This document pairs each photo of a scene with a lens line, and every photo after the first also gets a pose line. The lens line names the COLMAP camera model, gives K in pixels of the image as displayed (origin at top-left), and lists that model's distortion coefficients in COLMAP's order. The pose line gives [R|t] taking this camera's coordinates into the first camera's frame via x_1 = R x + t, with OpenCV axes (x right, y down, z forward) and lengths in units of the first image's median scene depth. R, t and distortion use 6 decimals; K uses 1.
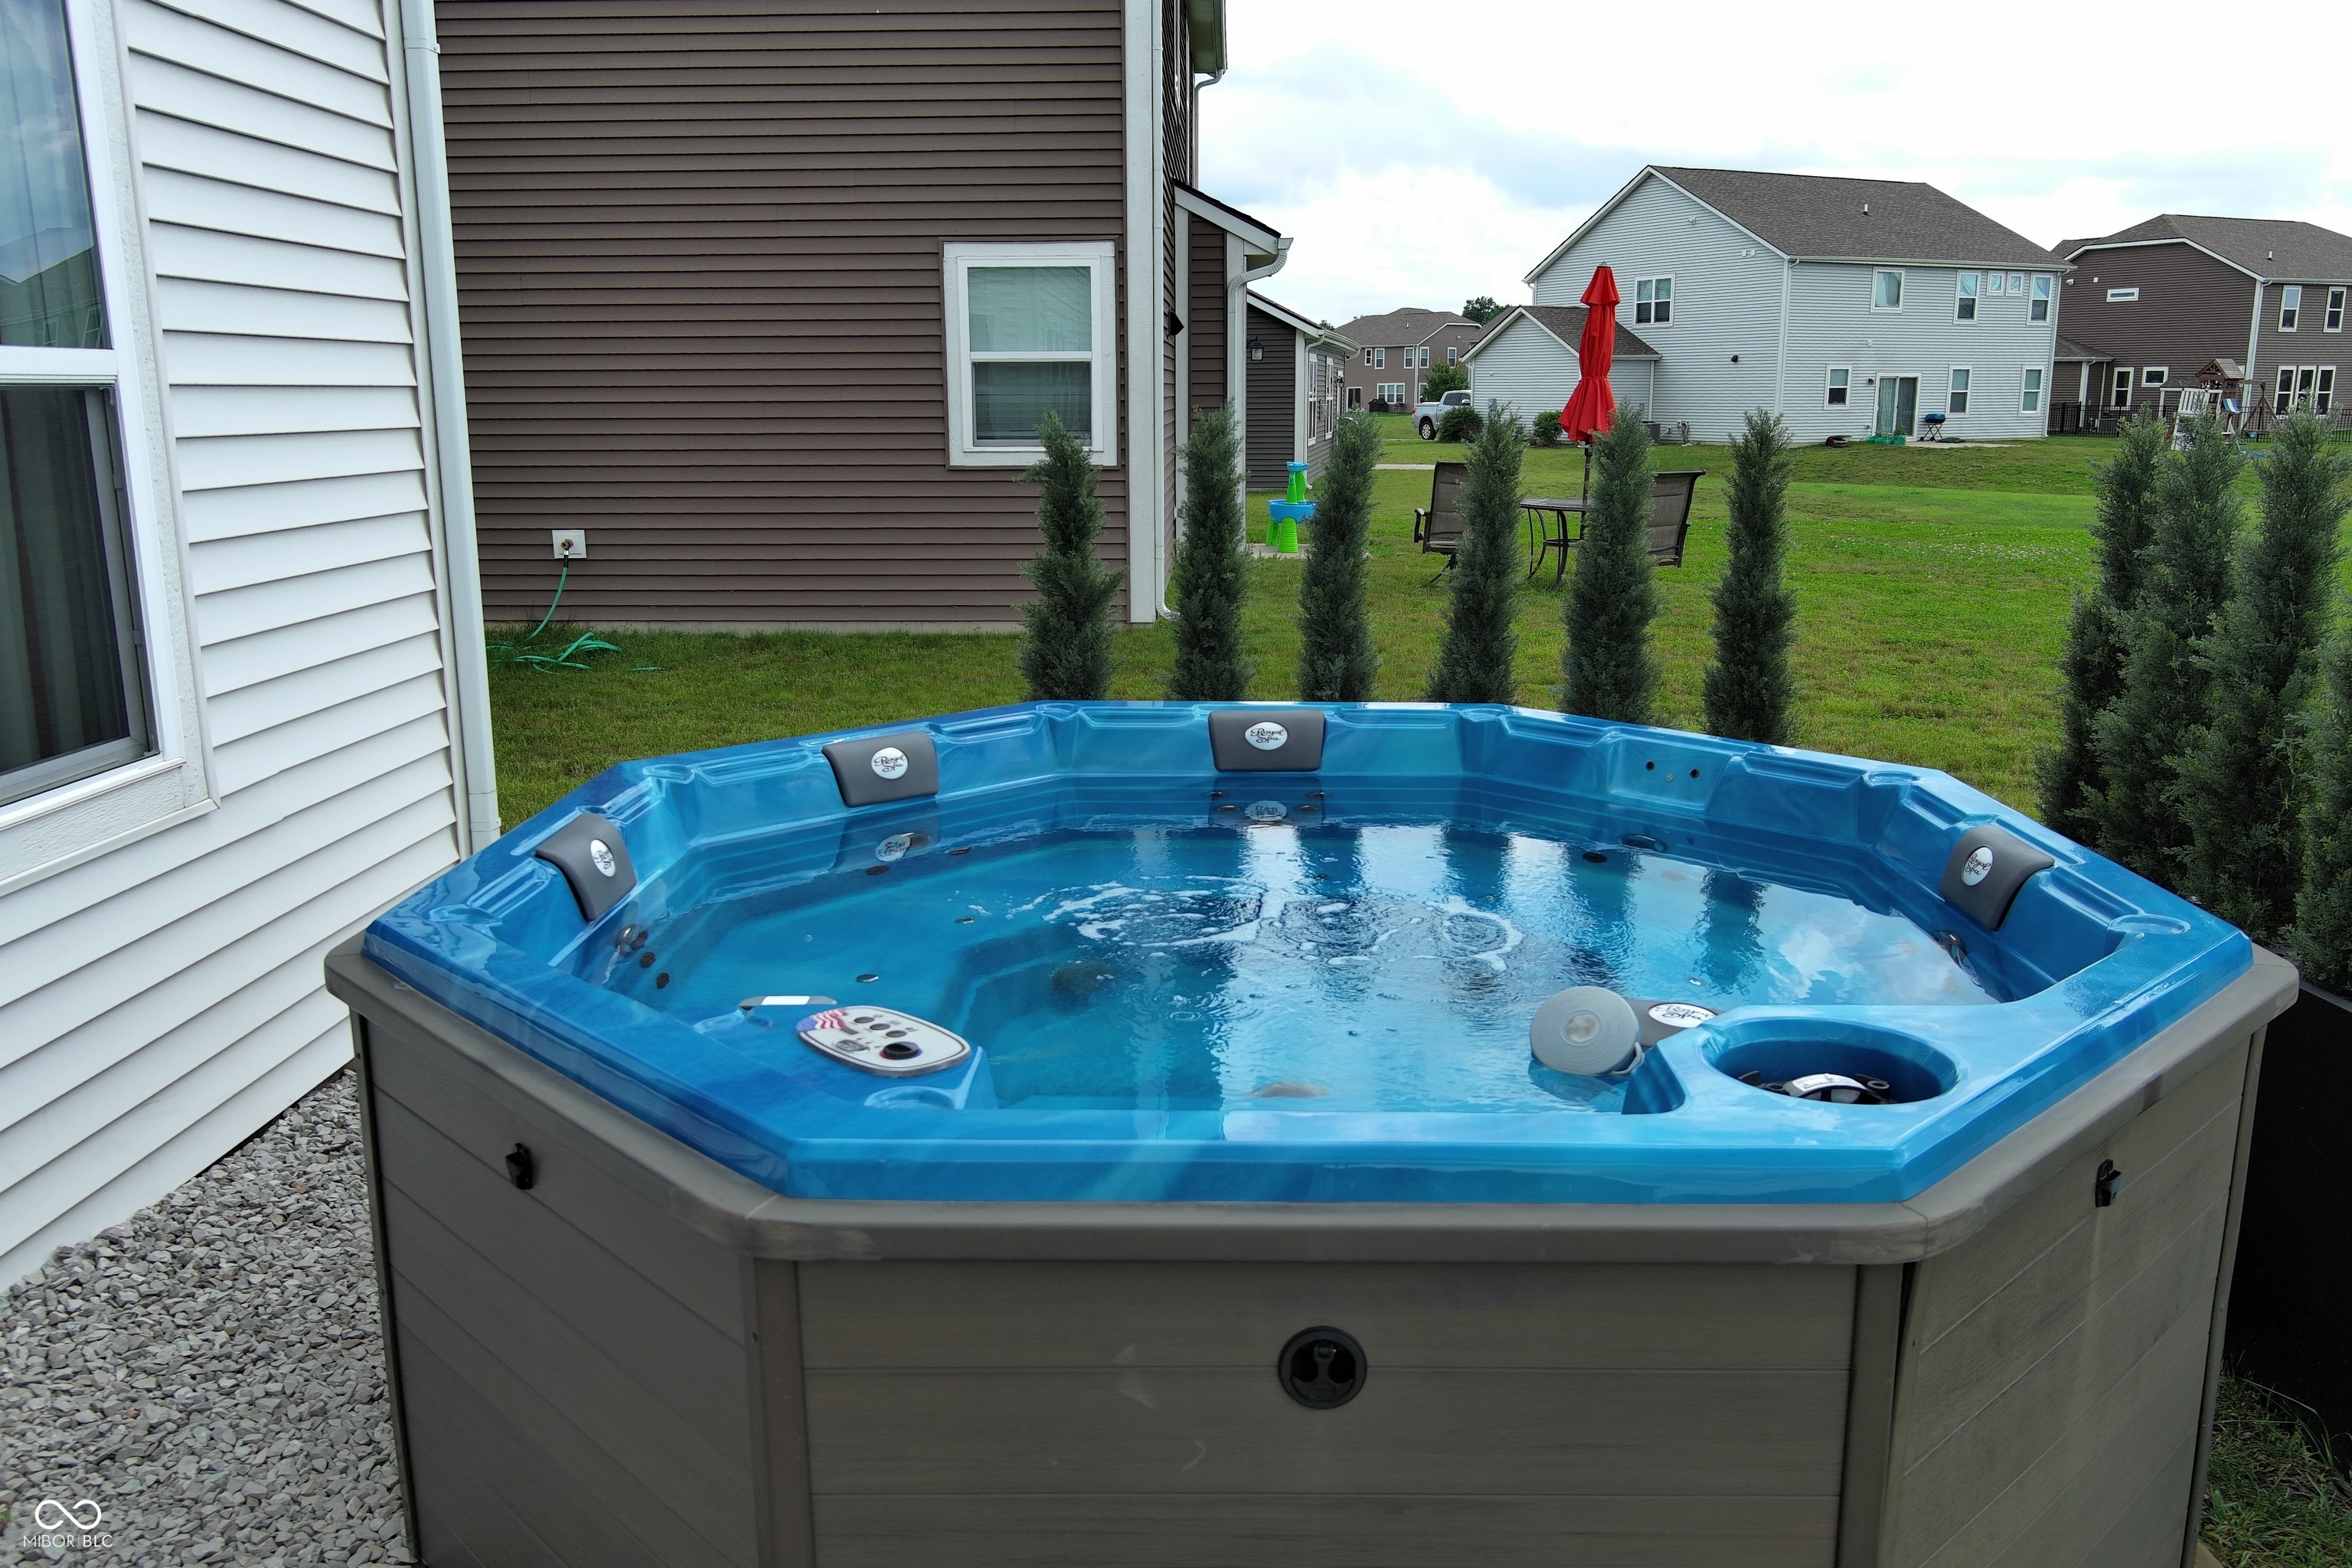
lens RADIAL K [[1812.1, 0, 1163.4], [0, 1812.1, 784.4], [0, 0, 1]] dist [0.004160, -0.011141]
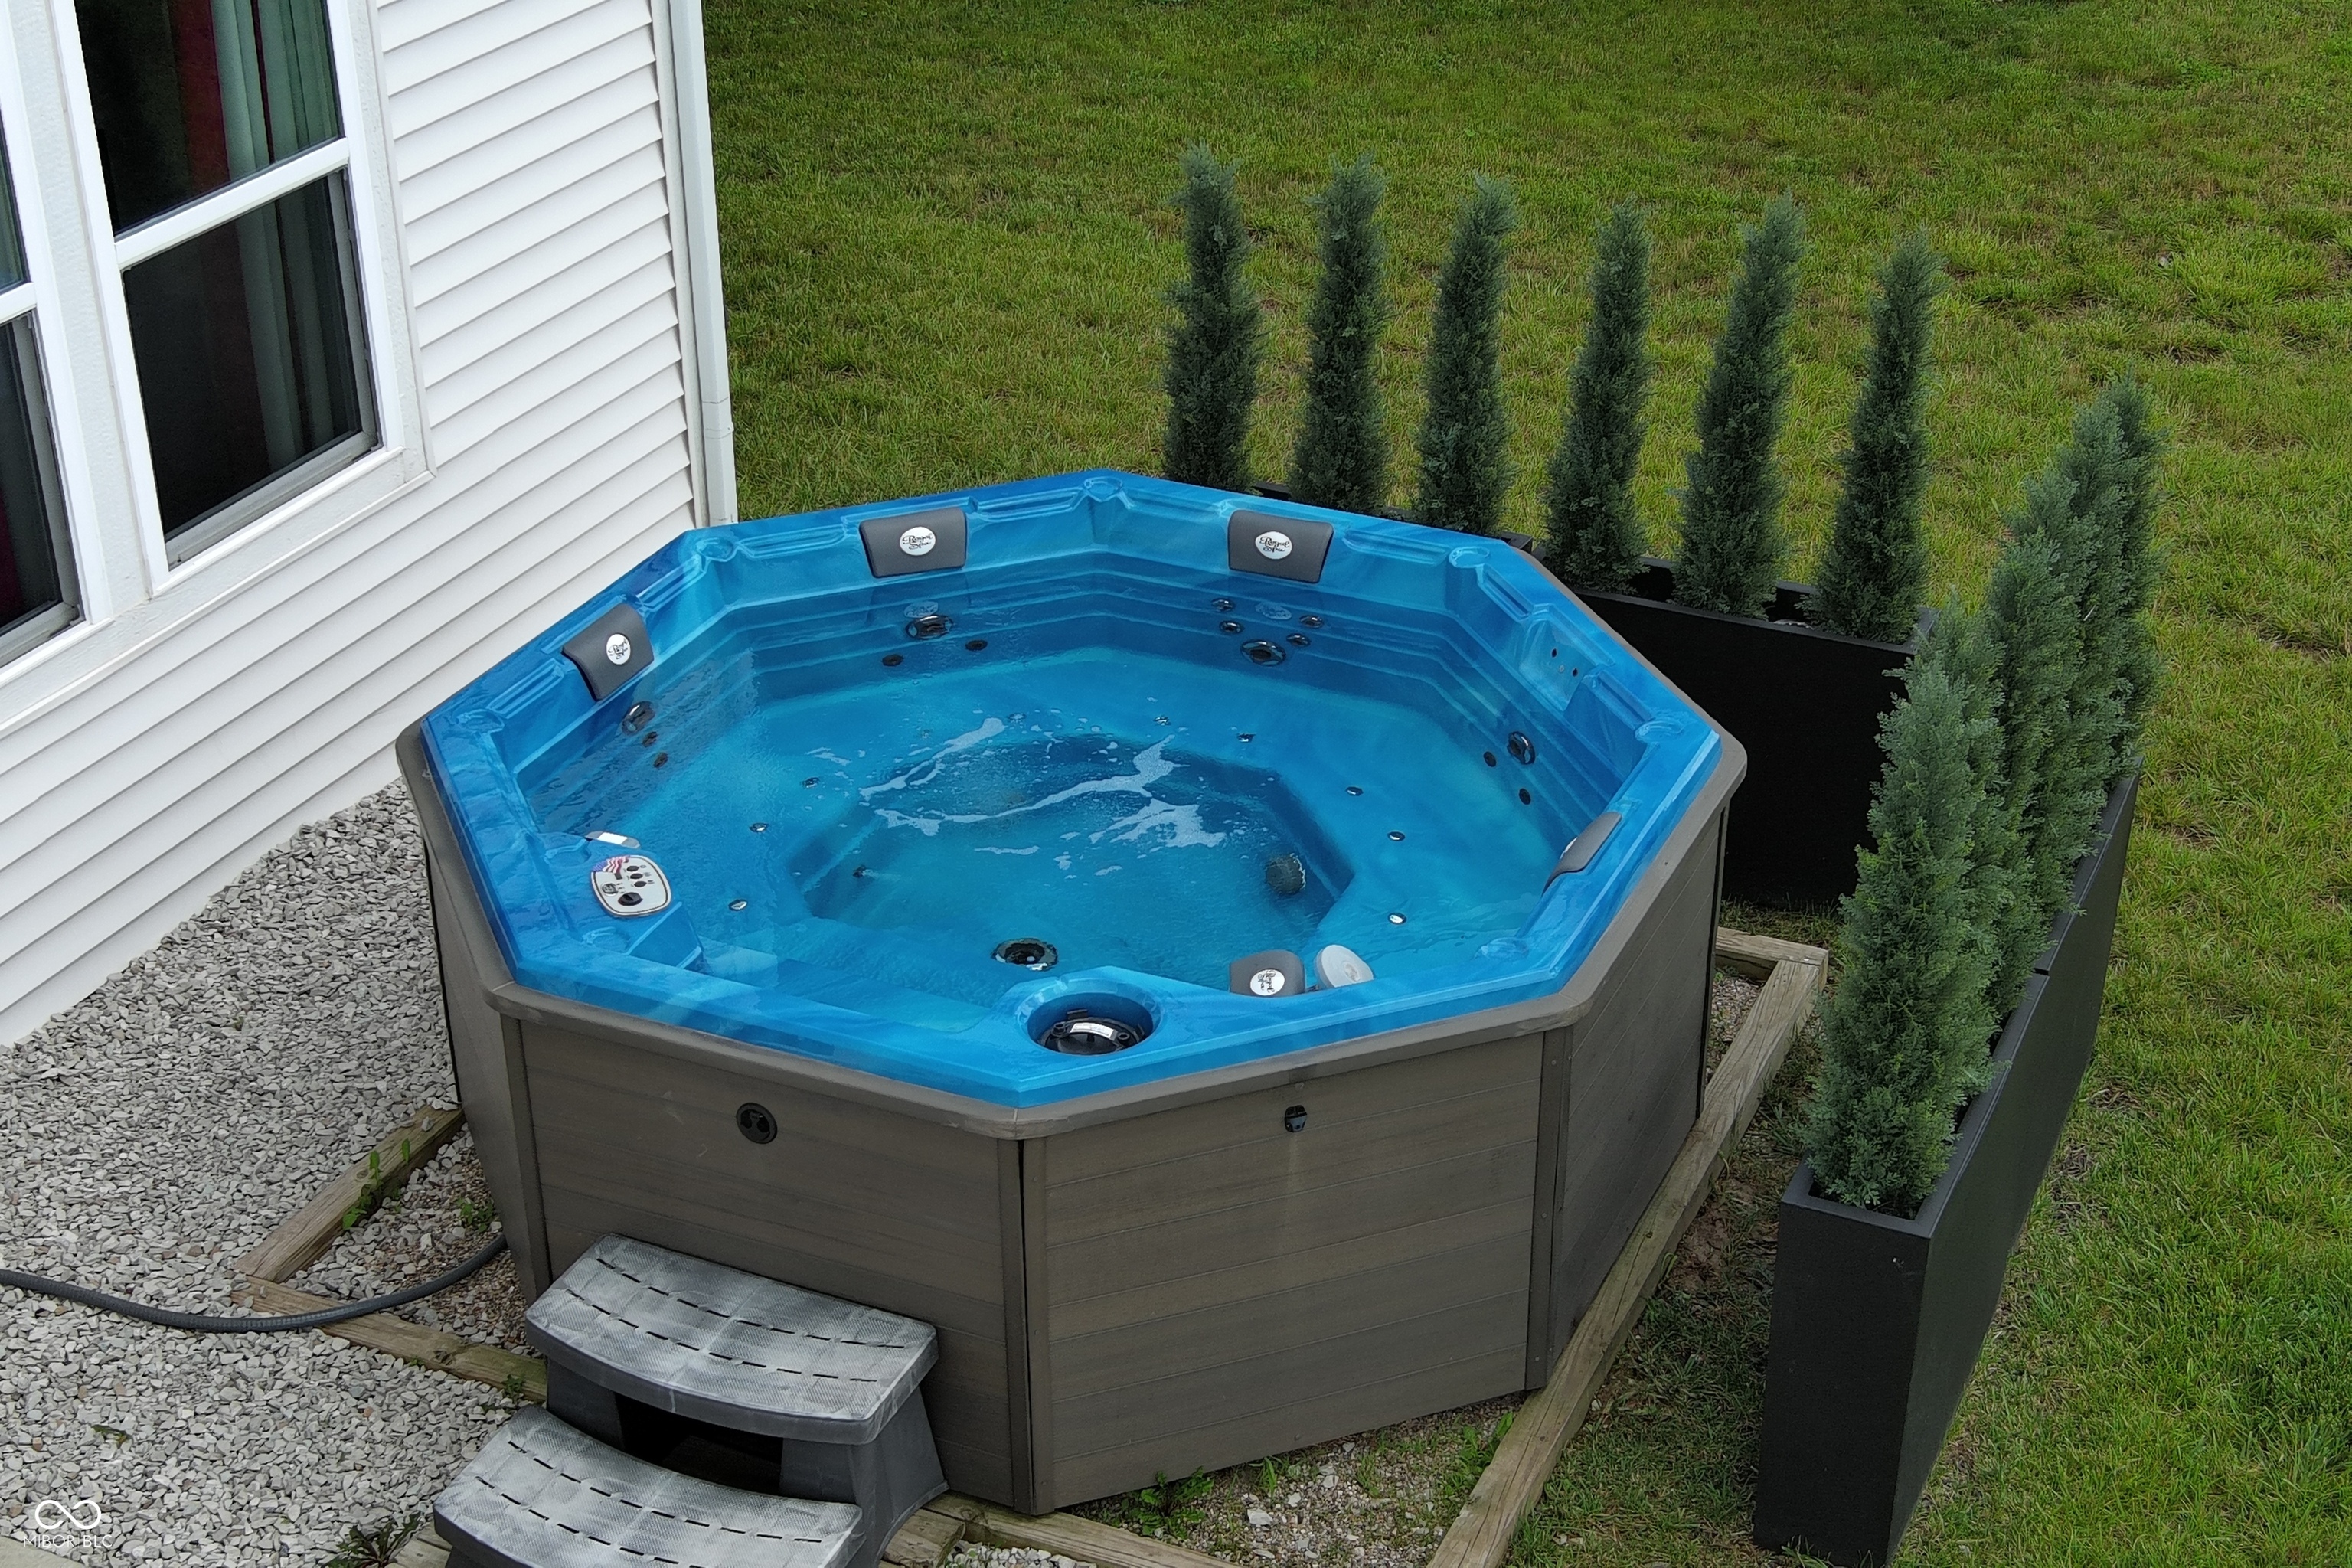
lens RADIAL K [[3292.0, 0, 1180.0], [0, 3292.0, 783.7], [0, 0, 1]] dist [-0.000140, 0.000000]
pose [[0.923033, 0.181551, -0.339189, 0.860571], [-0.078805, 0.952179, 0.295203, -0.575765], [0.376564, -0.245753, 0.893200, -0.984207]]
